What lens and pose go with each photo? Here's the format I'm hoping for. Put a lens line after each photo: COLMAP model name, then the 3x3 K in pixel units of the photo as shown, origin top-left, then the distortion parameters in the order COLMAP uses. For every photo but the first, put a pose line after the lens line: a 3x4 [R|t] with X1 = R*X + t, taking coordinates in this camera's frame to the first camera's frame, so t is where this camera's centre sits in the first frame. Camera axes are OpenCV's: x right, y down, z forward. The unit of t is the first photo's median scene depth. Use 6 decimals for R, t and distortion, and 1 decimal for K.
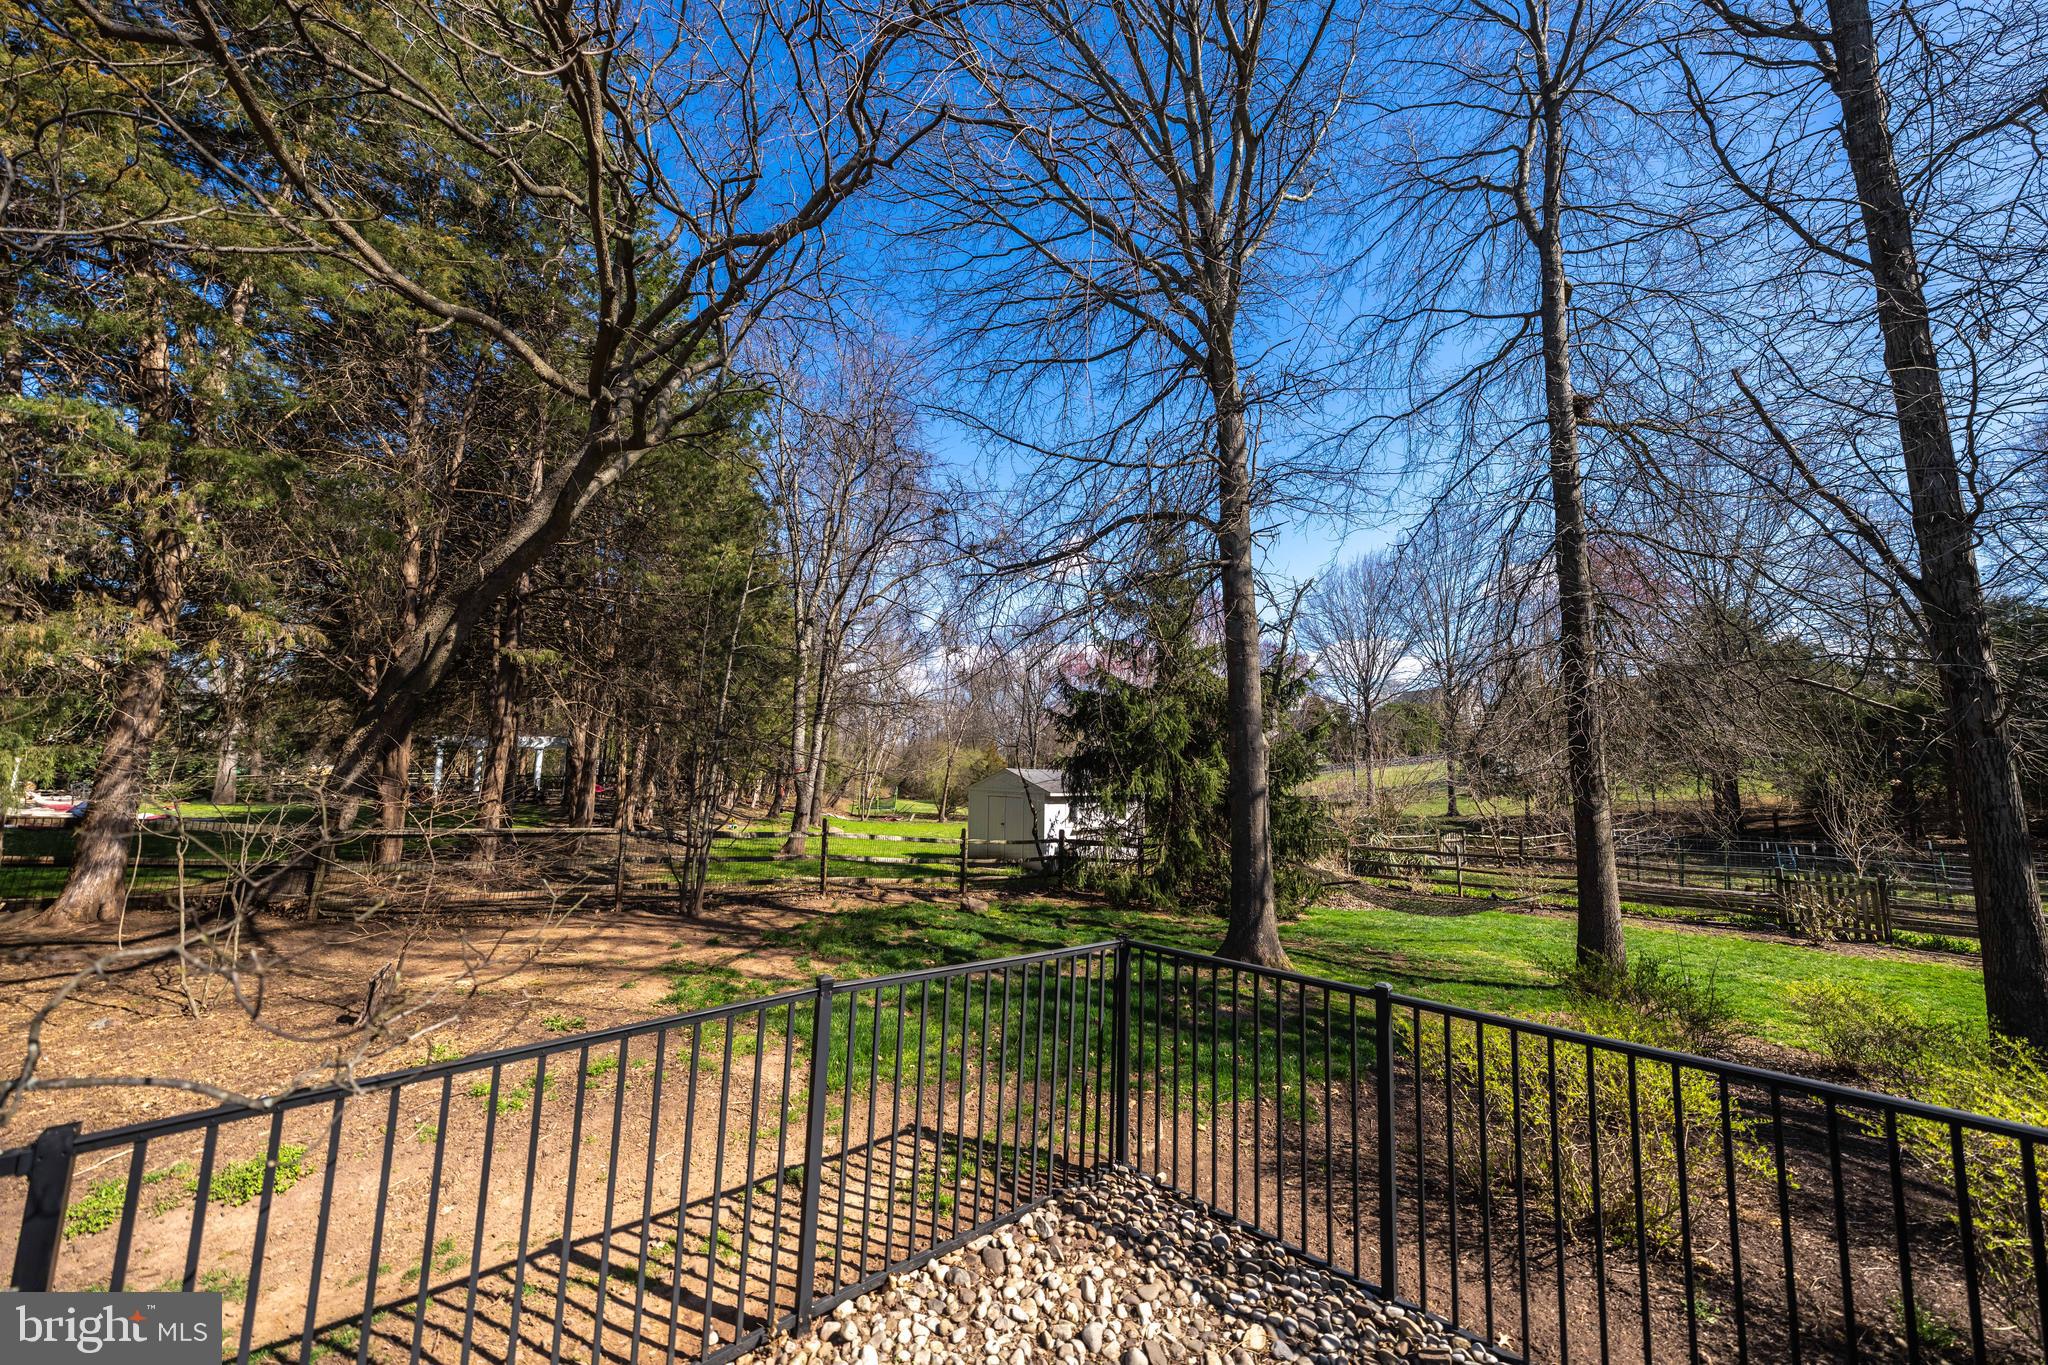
lens RADIAL K [[686.7, 0, 1033.6], [0, 686.7, 681.2], [0, 0, 1]] dist [-0.006246, 0.000811]
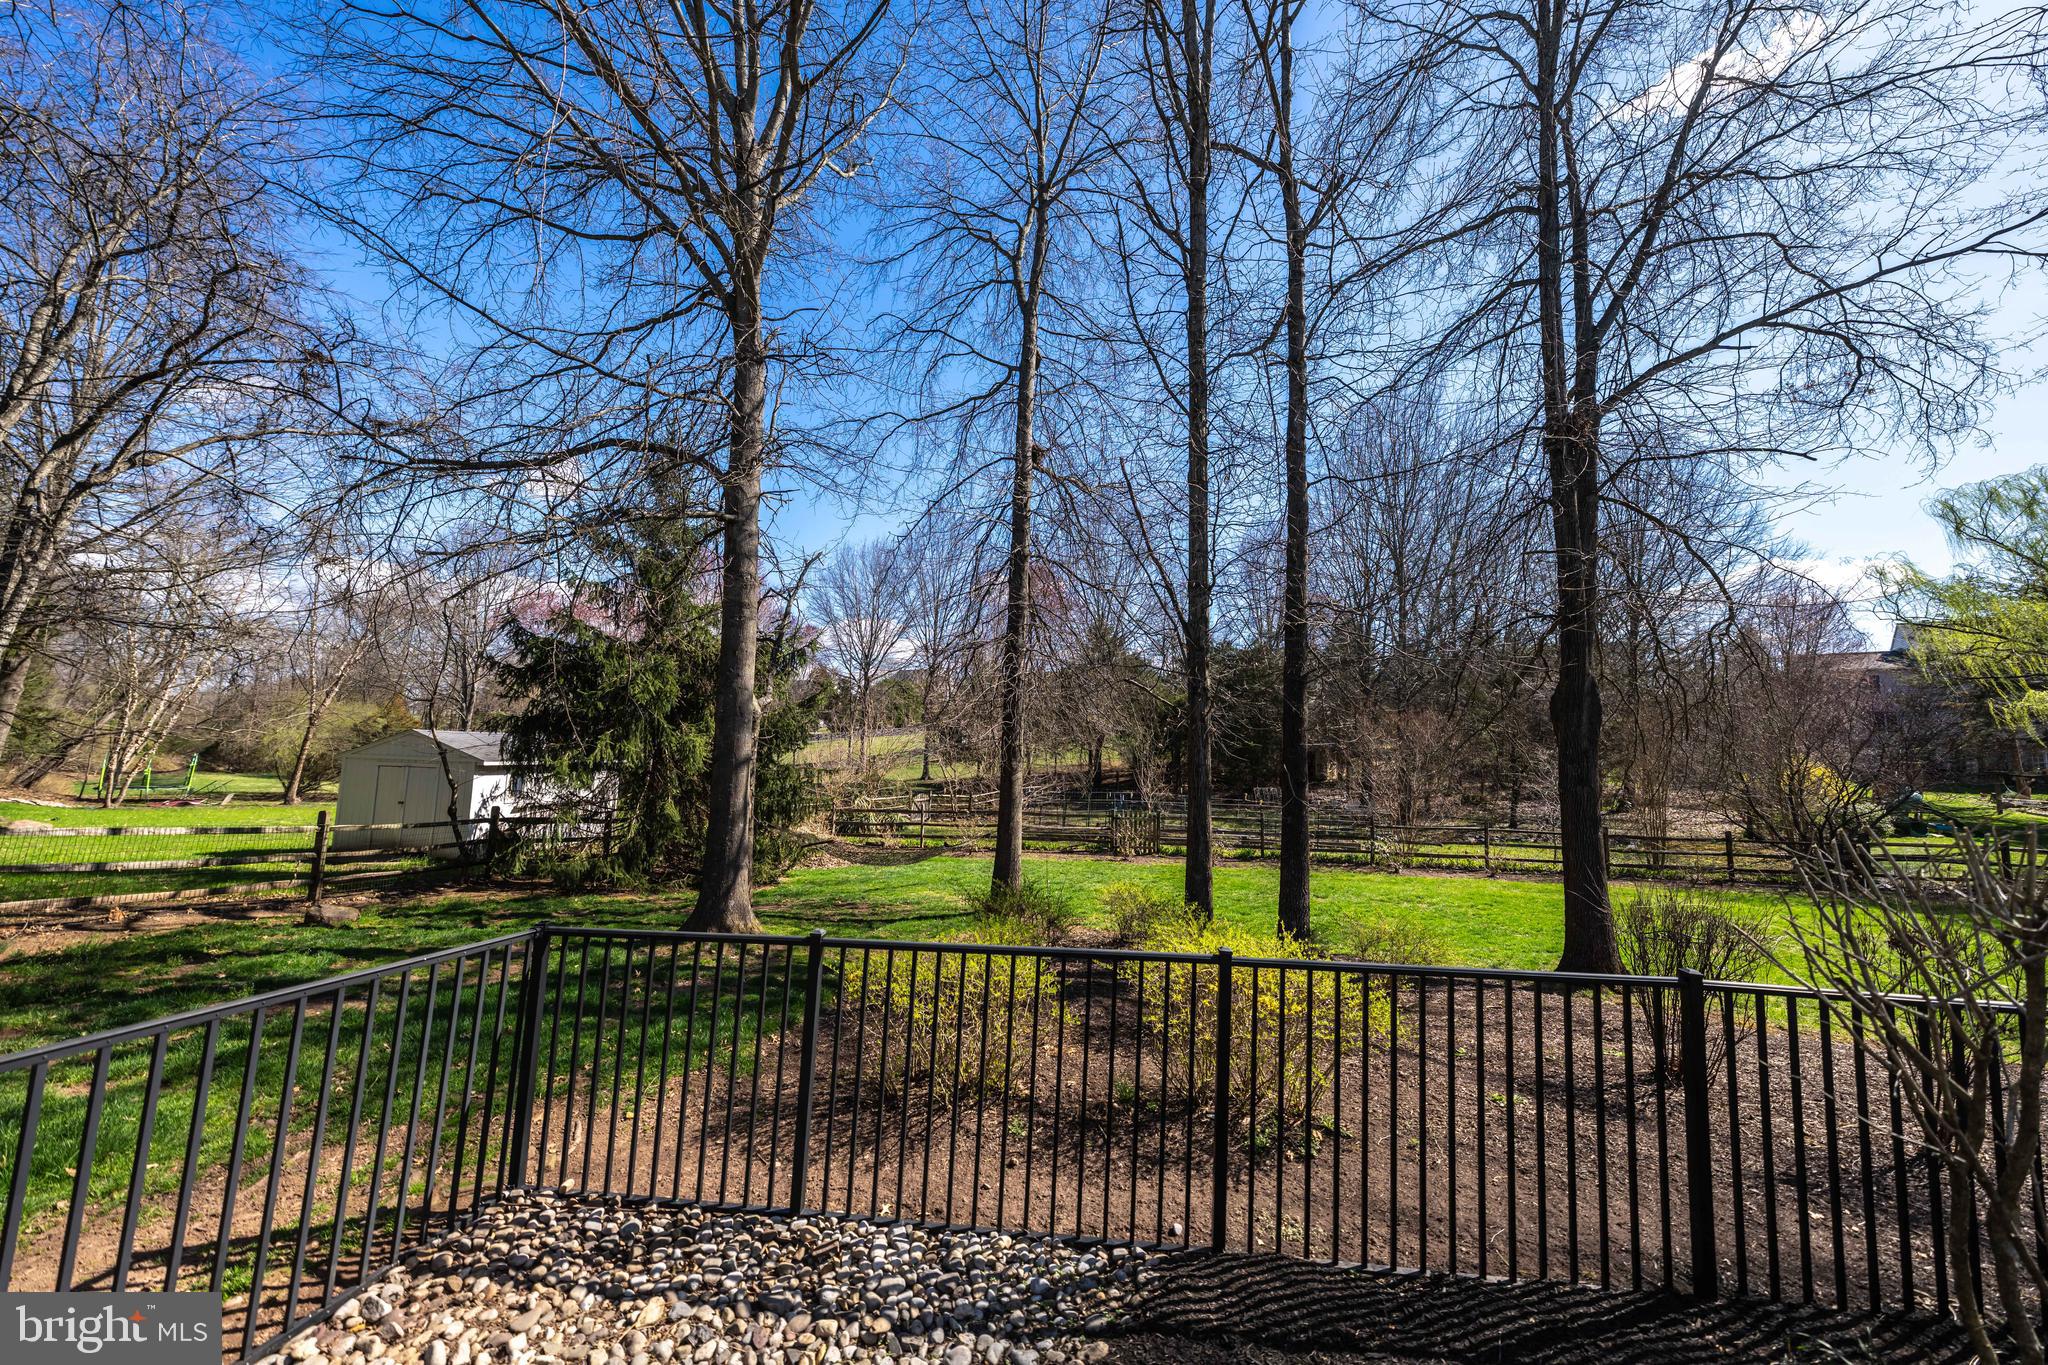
lens RADIAL K [[686.7, 0, 1027.1], [0, 686.7, 684.7], [0, 0, 1]] dist [-0.006246, 0.000811]
pose [[0.775175, 0.063428, 0.628555, 0.016196], [-0.095651, 0.995261, 0.017531, 0.000529], [-0.624464, -0.073712, 0.777568, -0.006097]]
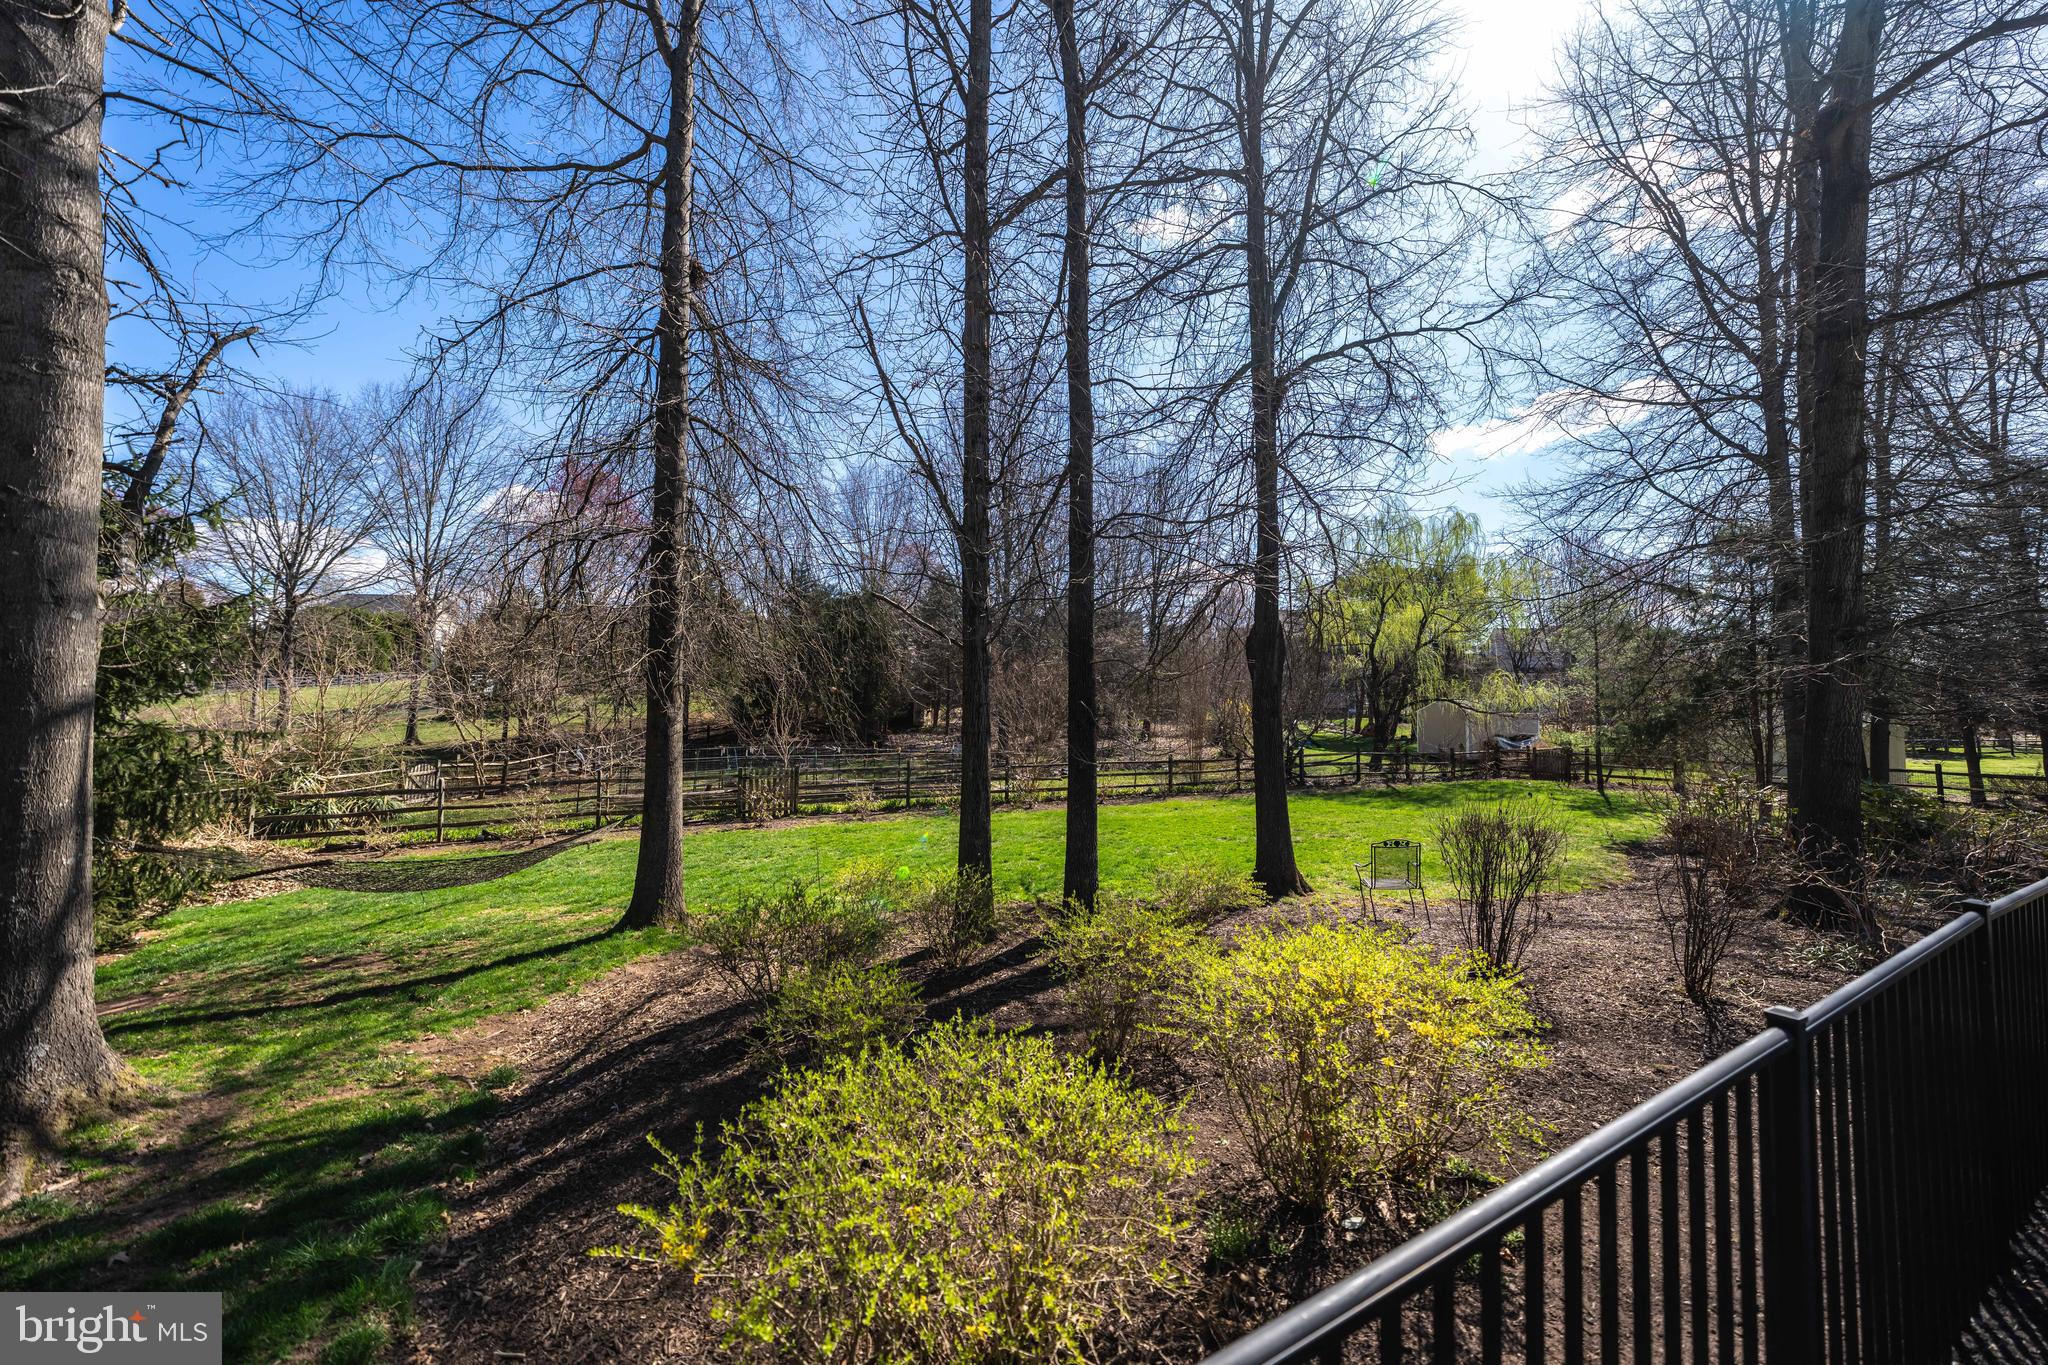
lens RADIAL K [[686.7, 0, 1017.7], [0, 686.7, 677.9], [0, 0, 1]] dist [-0.006246, 0.000811]
pose [[0.282851, 0.027736, 0.958763, 0.076604], [-0.127559, 0.991791, 0.008941, 0.055098], [-0.950644, -0.124828, 0.284067, 0.270993]]
